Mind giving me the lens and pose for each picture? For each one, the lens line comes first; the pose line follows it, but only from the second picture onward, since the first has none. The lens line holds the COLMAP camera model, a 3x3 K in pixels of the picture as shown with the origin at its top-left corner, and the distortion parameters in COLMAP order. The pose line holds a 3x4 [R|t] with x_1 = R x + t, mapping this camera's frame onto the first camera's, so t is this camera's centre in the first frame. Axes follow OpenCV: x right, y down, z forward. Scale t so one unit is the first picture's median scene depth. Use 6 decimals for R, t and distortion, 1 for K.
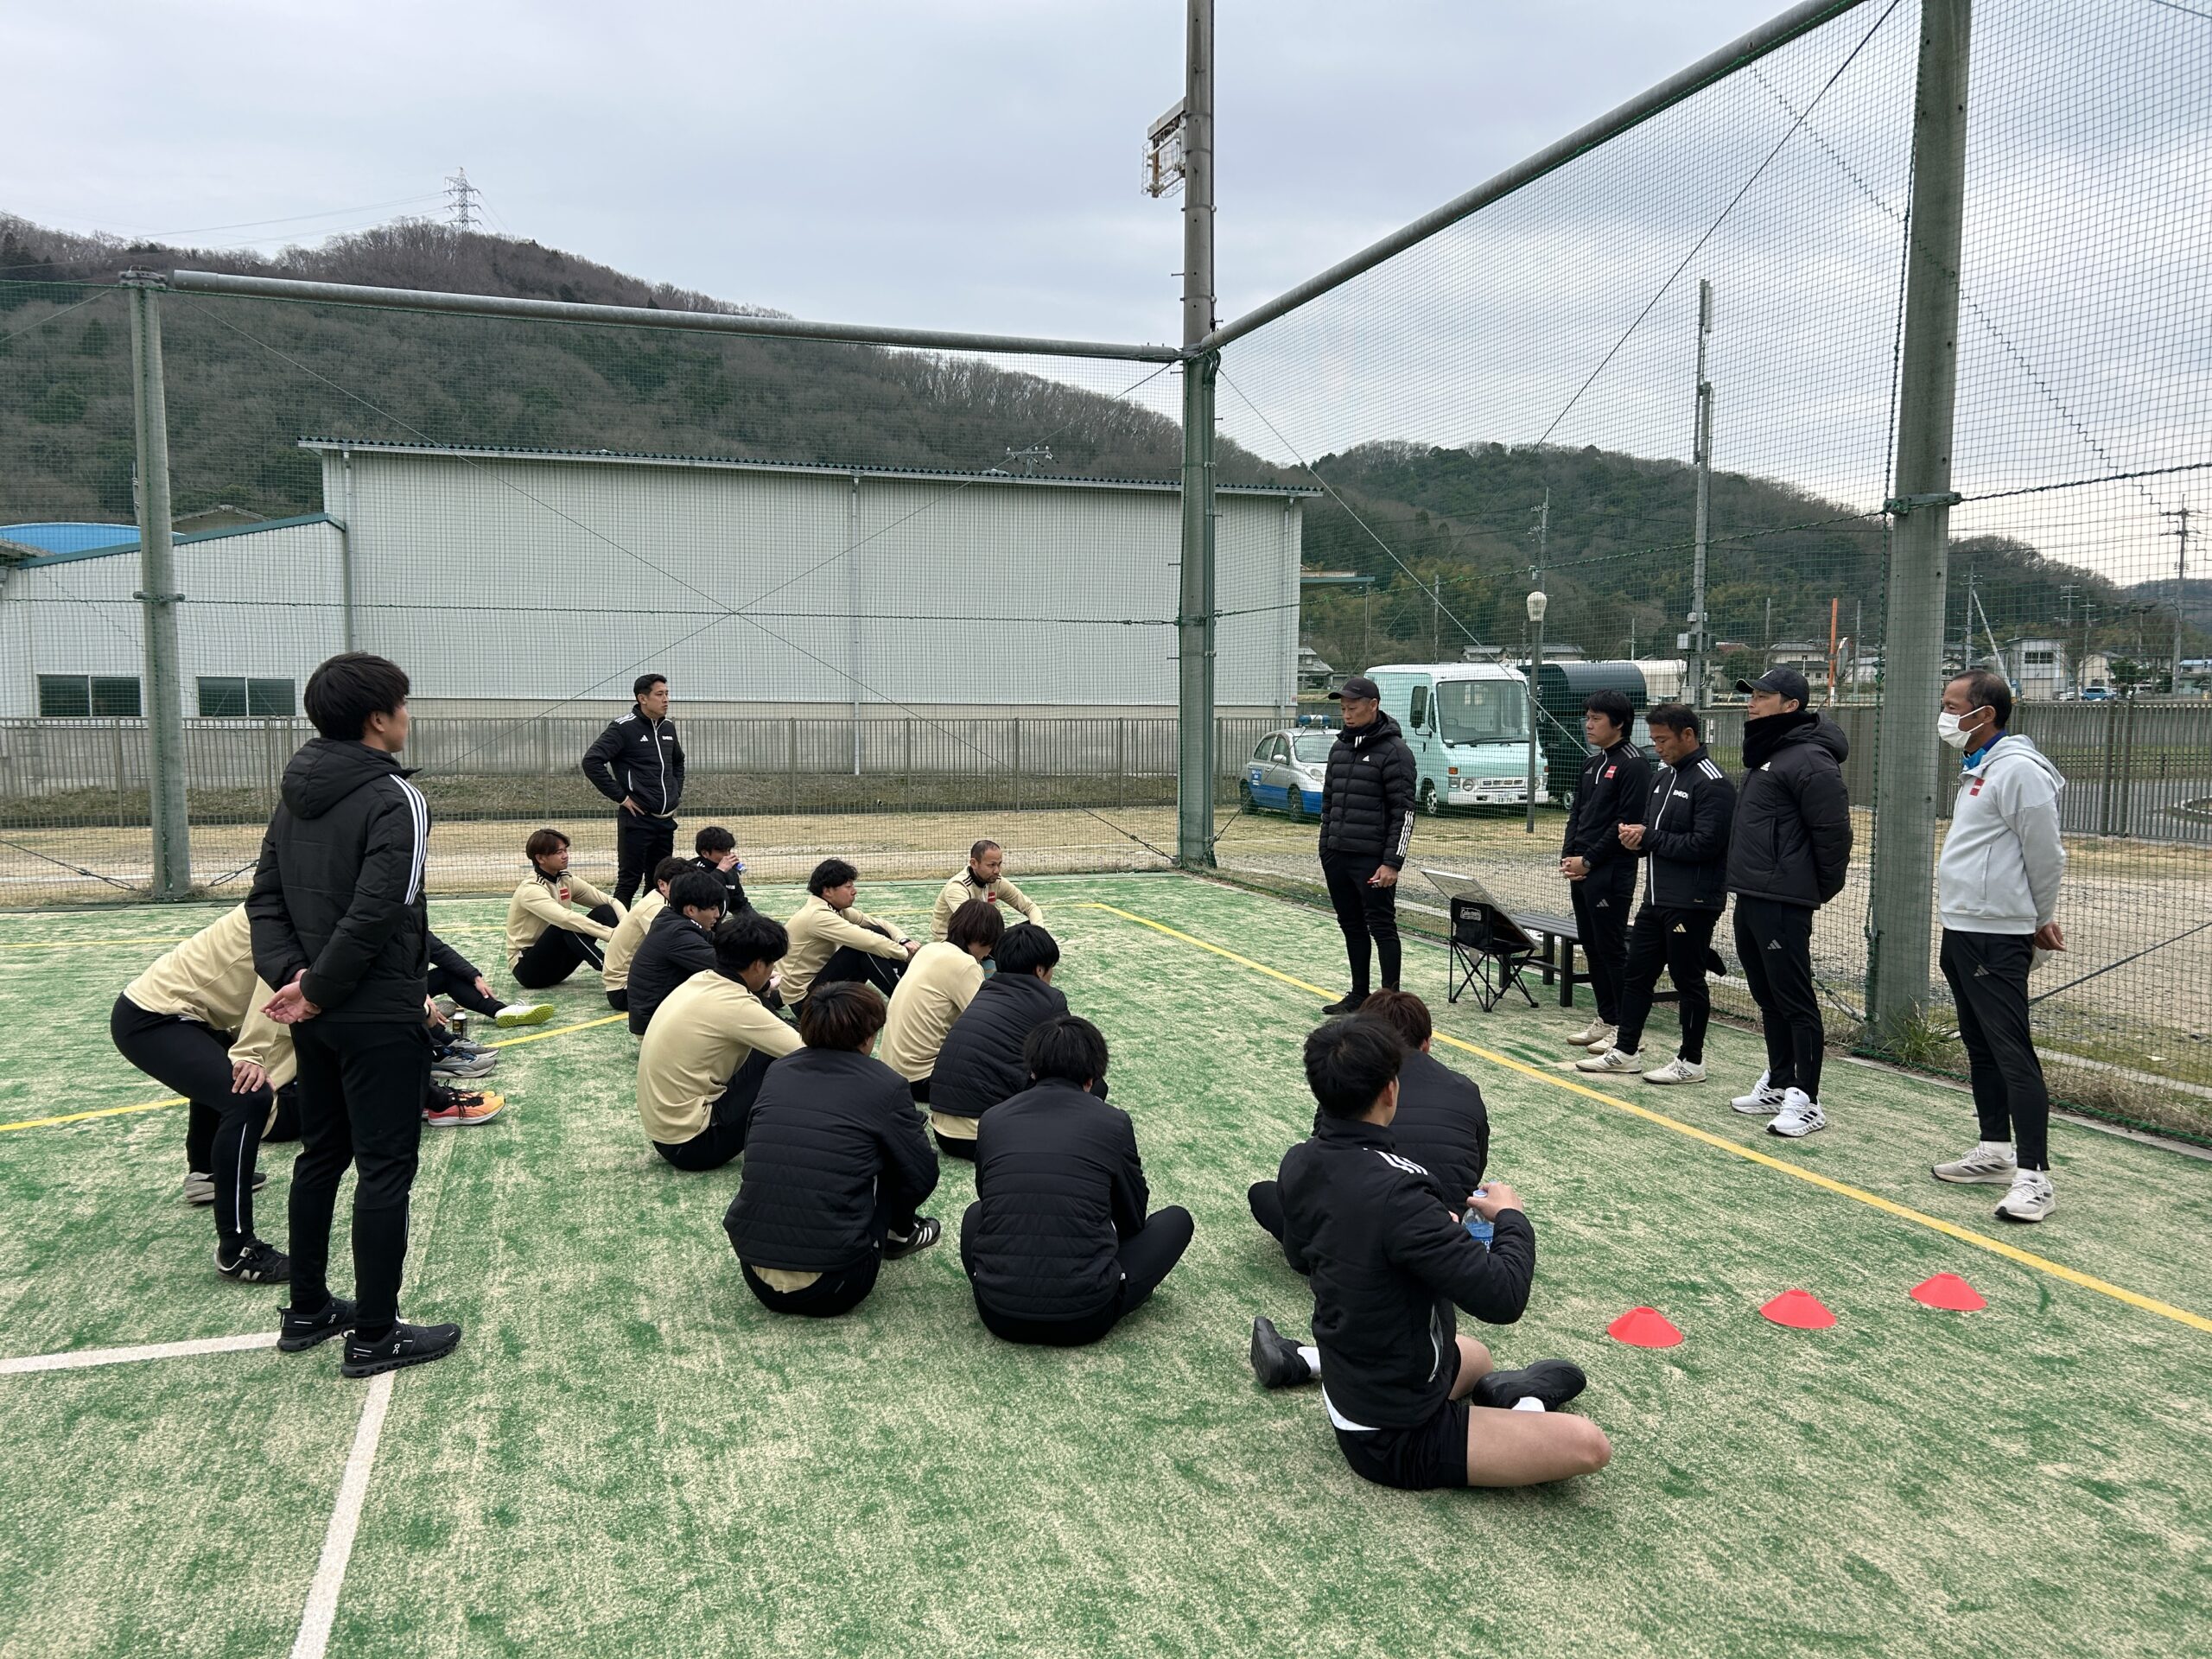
lens RADIAL K [[1660.0, 0, 1111.9], [0, 1660.0, 843.2], [0, 0, 1]] dist [0.053164, -0.051801]
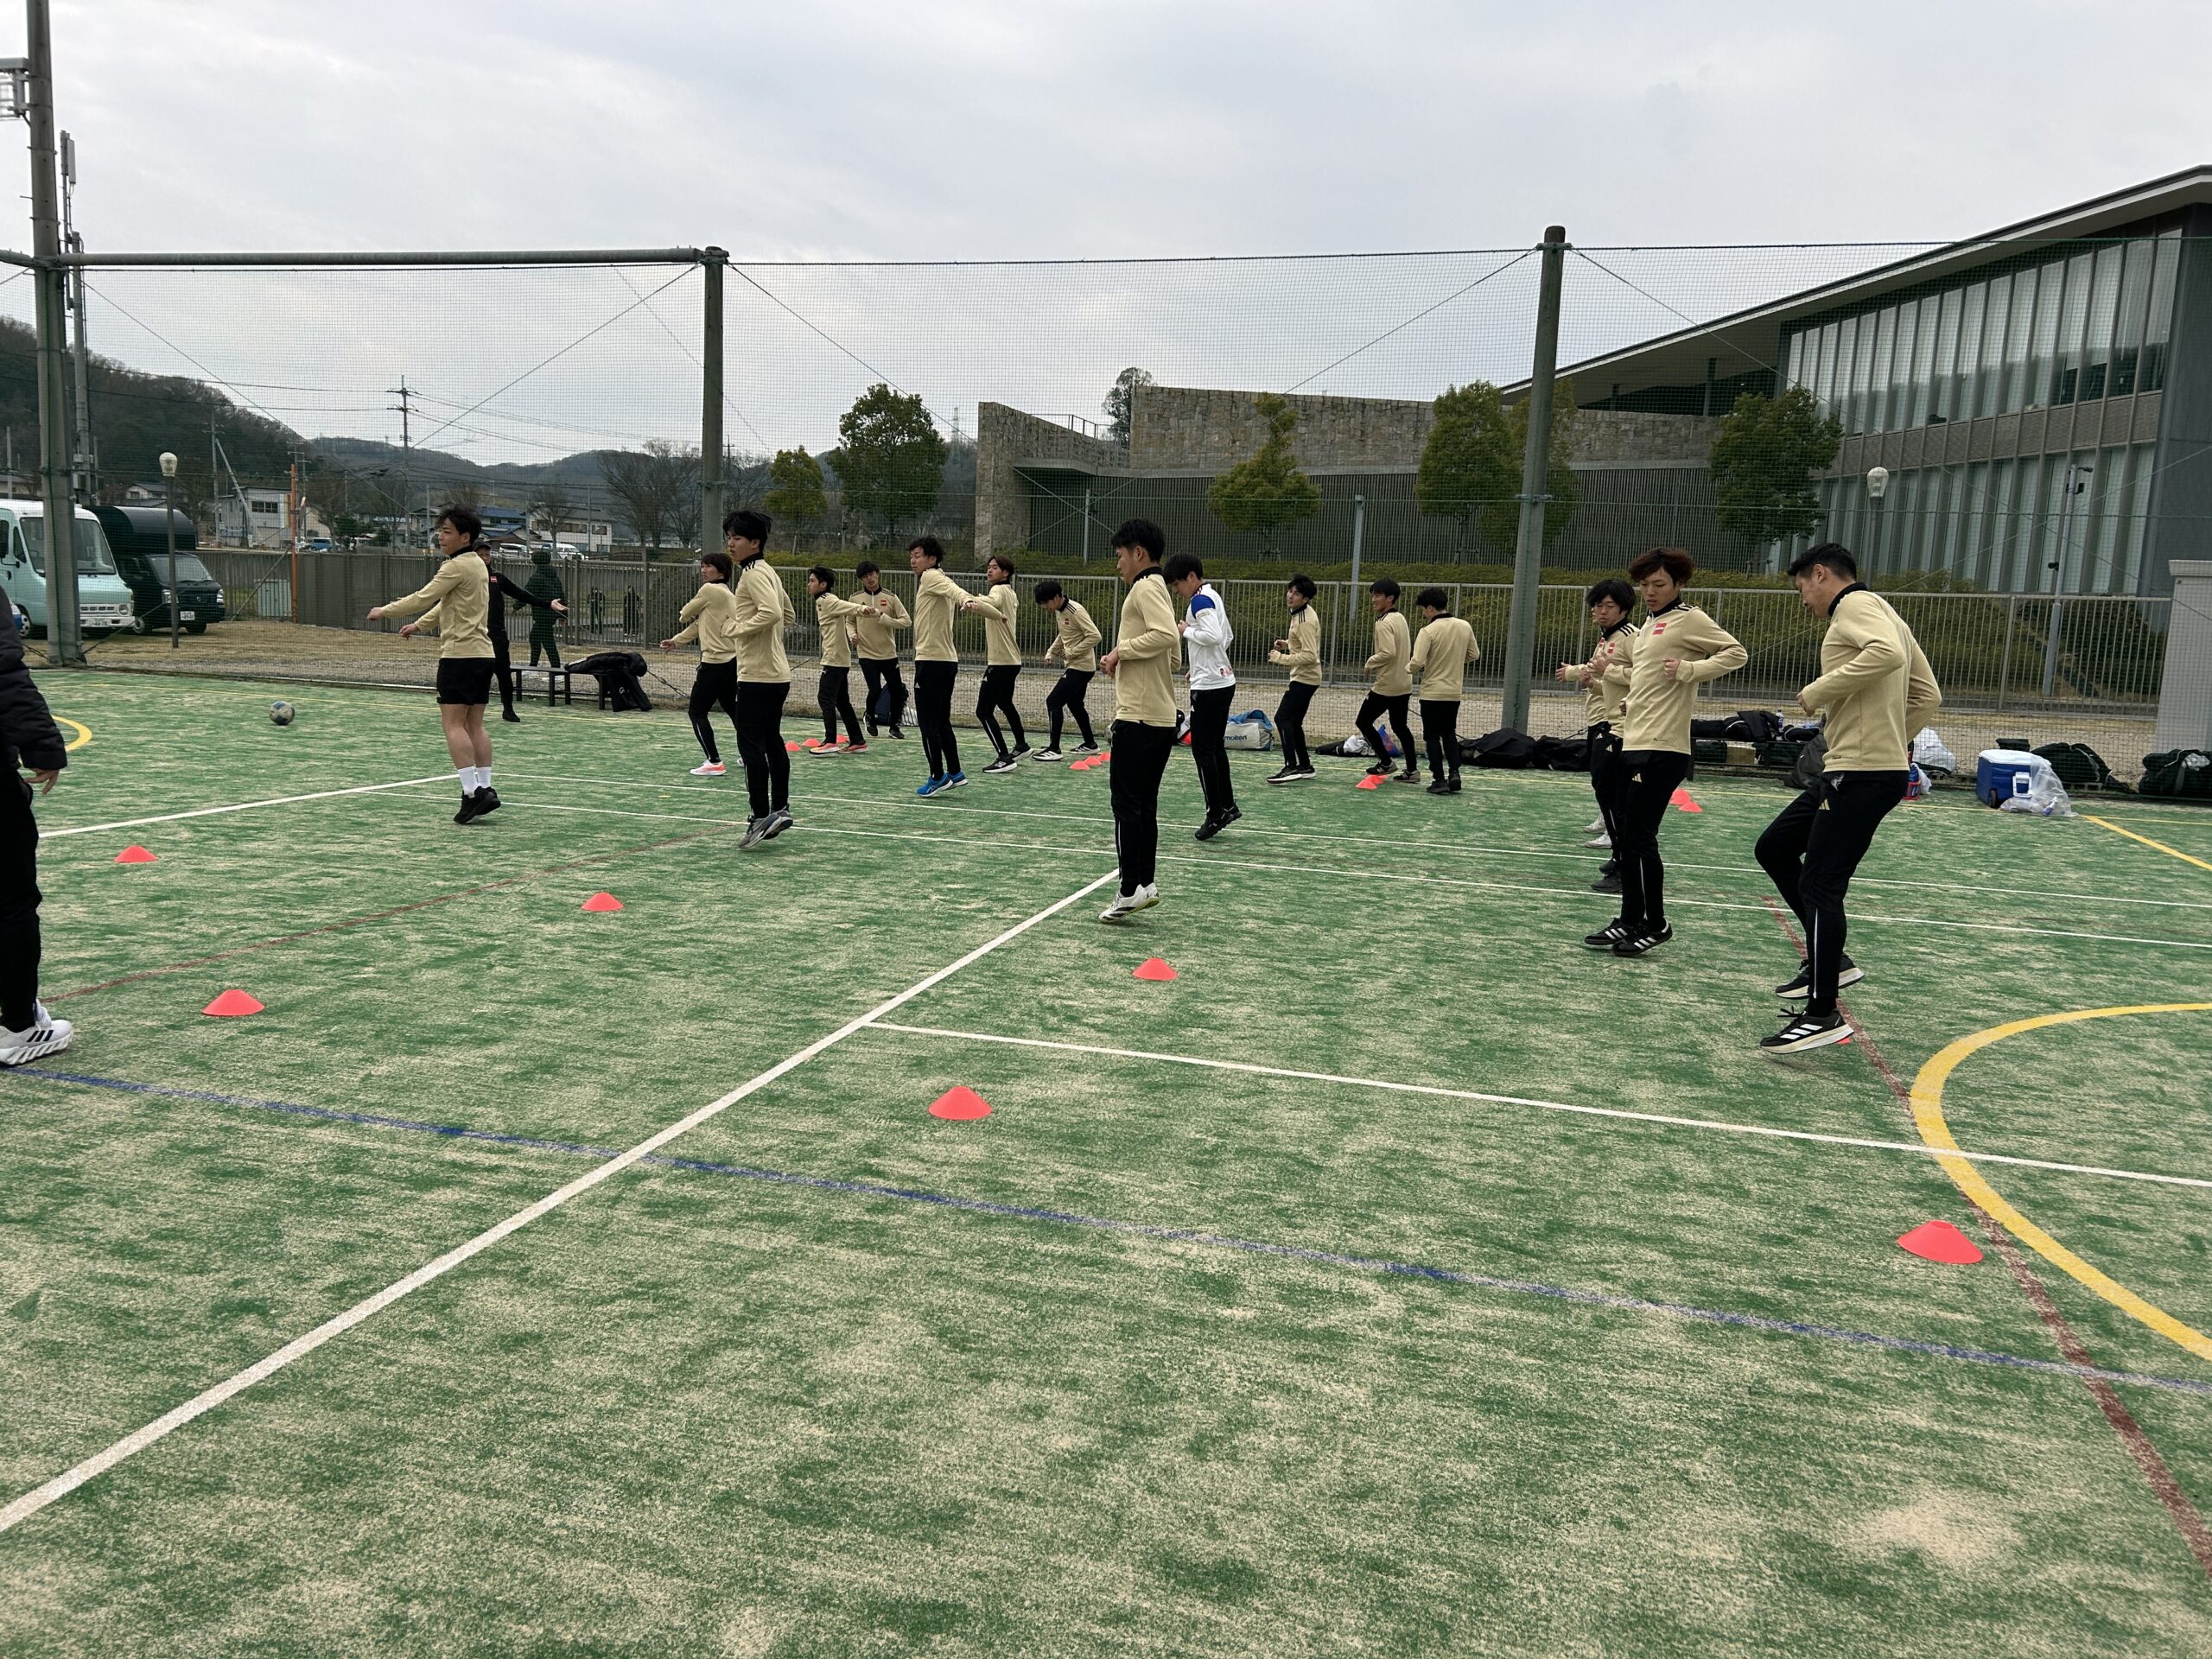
lens RADIAL K [[1660.0, 0, 1100.2], [0, 1660.0, 827.4], [0, 0, 1]] dist [0.053164, -0.051801]
pose [[0.555571, -0.097784, 0.825699, -0.589108], [0.029845, 0.994766, 0.097725, 0.035590], [-0.830934, -0.029650, 0.555581, -0.392274]]
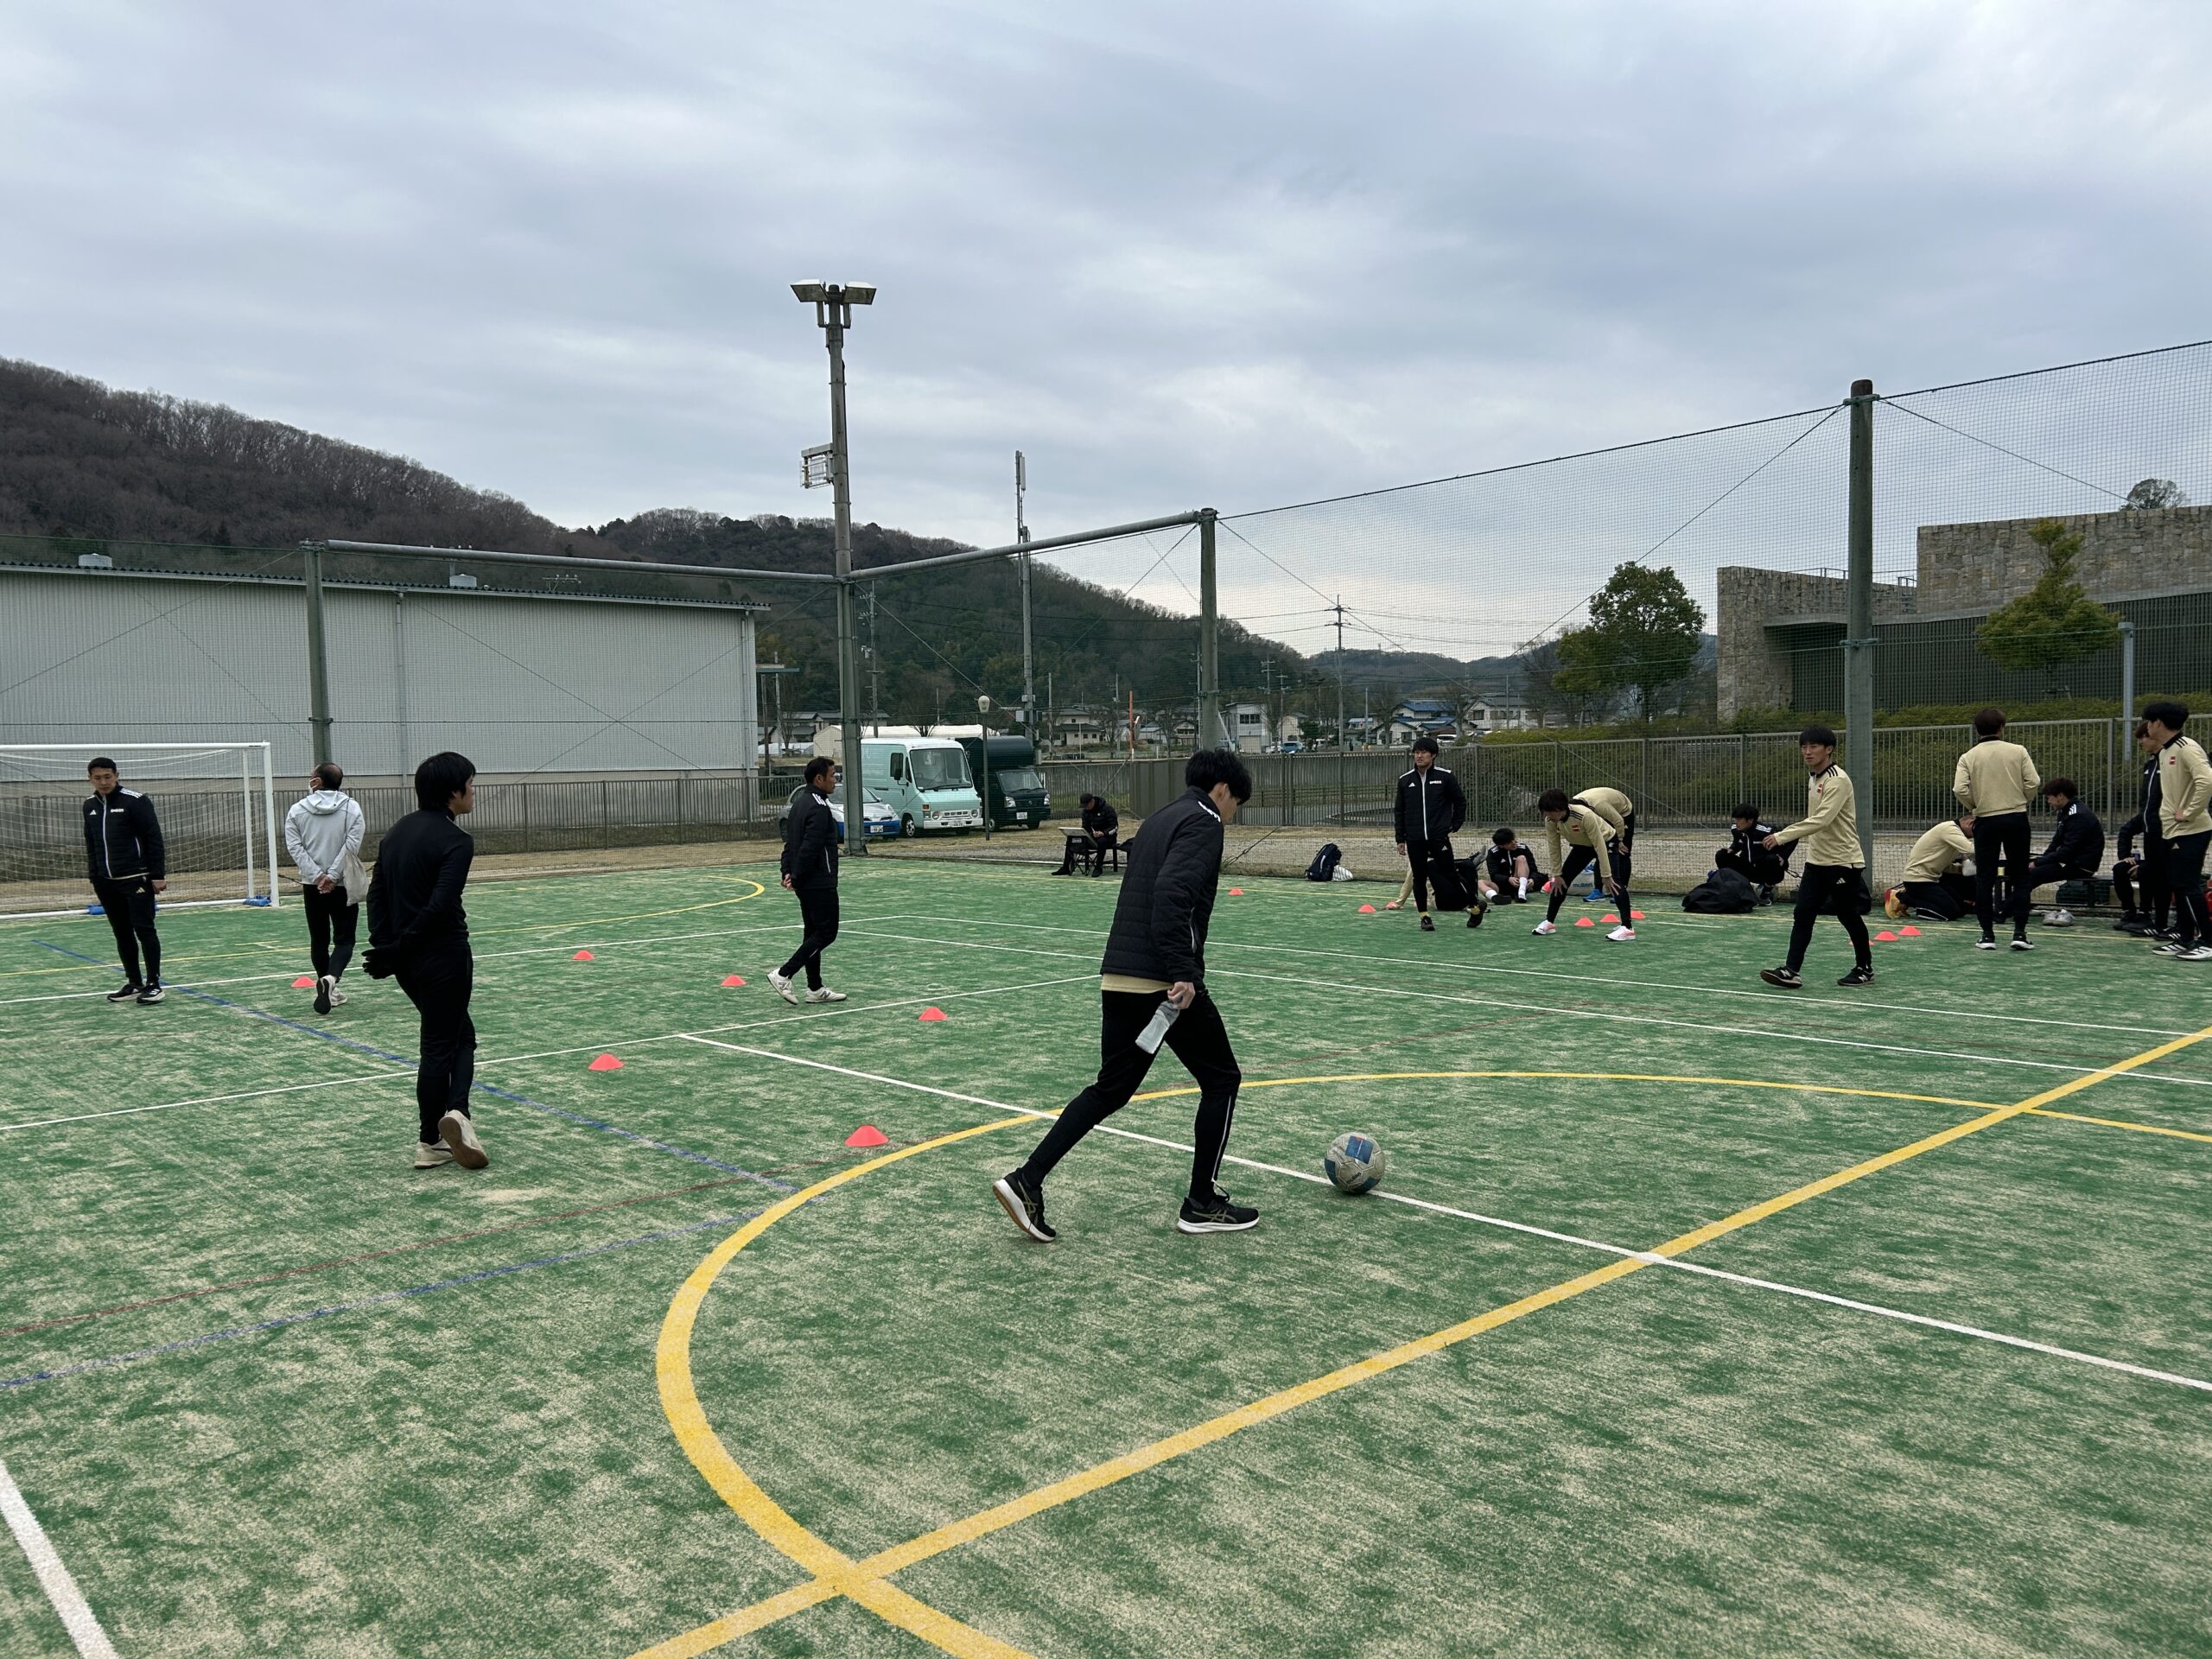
lens RADIAL K [[1660.0, 0, 1102.0], [0, 1660.0, 865.3], [0, 0, 1]] dist [0.053164, -0.051801]
pose [[0.915651, -0.048906, 0.398987, -0.429172], [0.058748, 0.998195, -0.012467, 0.064210], [-0.397657, 0.034855, 0.916872, -0.783492]]
